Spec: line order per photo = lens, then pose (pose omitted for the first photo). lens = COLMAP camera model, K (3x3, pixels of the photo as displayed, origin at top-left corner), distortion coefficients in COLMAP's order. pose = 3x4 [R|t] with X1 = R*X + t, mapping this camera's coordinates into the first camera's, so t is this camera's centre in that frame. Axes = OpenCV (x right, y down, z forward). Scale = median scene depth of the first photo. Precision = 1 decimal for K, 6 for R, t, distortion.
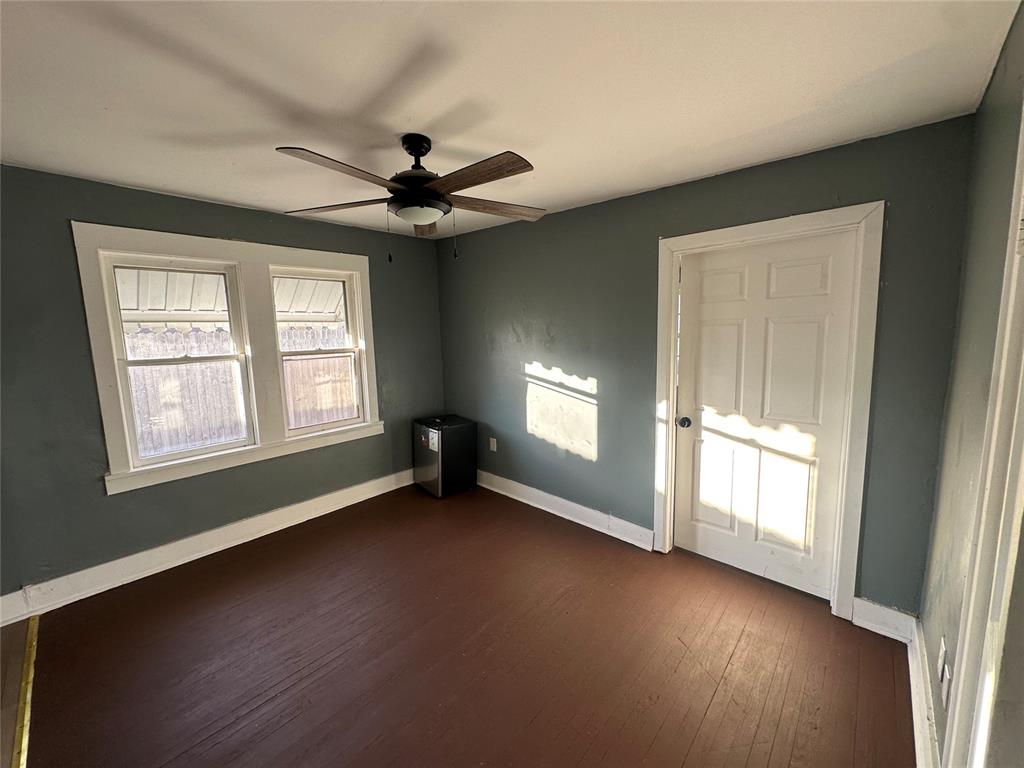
lens RADIAL K [[405.0, 0, 509.5], [0, 405.0, 380.5], [0, 0, 1]] dist [0.002142, -0.000126]
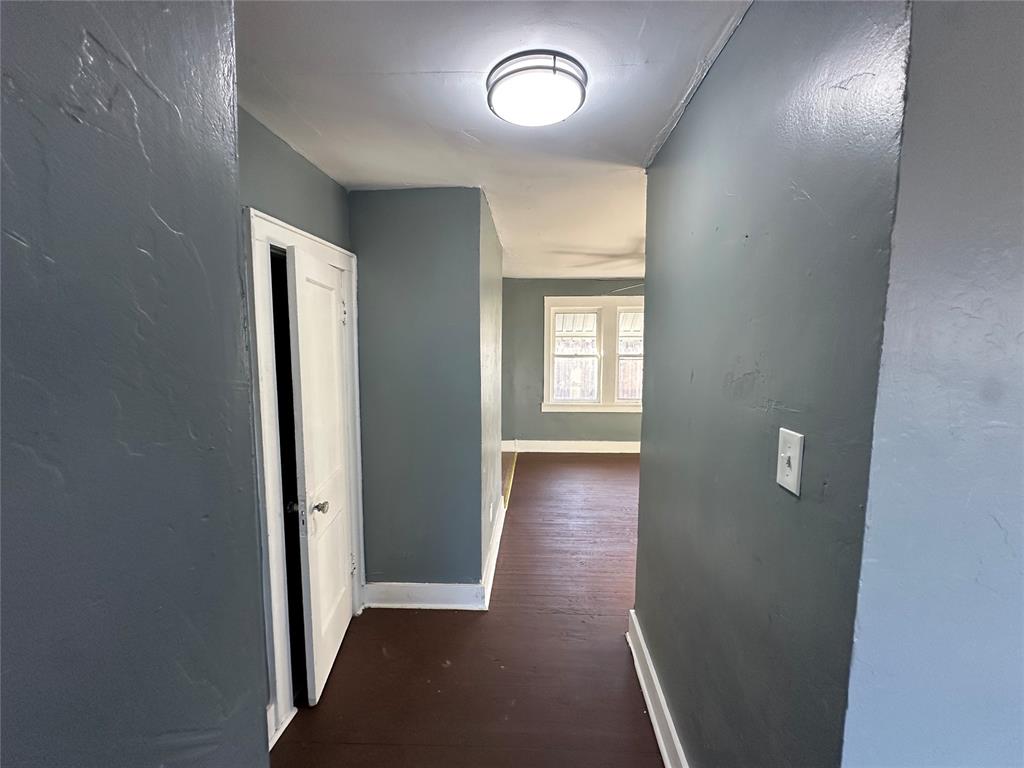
lens RADIAL K [[405.0, 0, 509.6], [0, 405.0, 387.4], [0, 0, 1]] dist [0.002142, -0.000126]
pose [[0.620287, 0.106378, -0.777128, 0.539971], [-0.112171, 0.992608, 0.046341, 0.044691], [0.776313, 0.058427, 0.627634, -0.480473]]
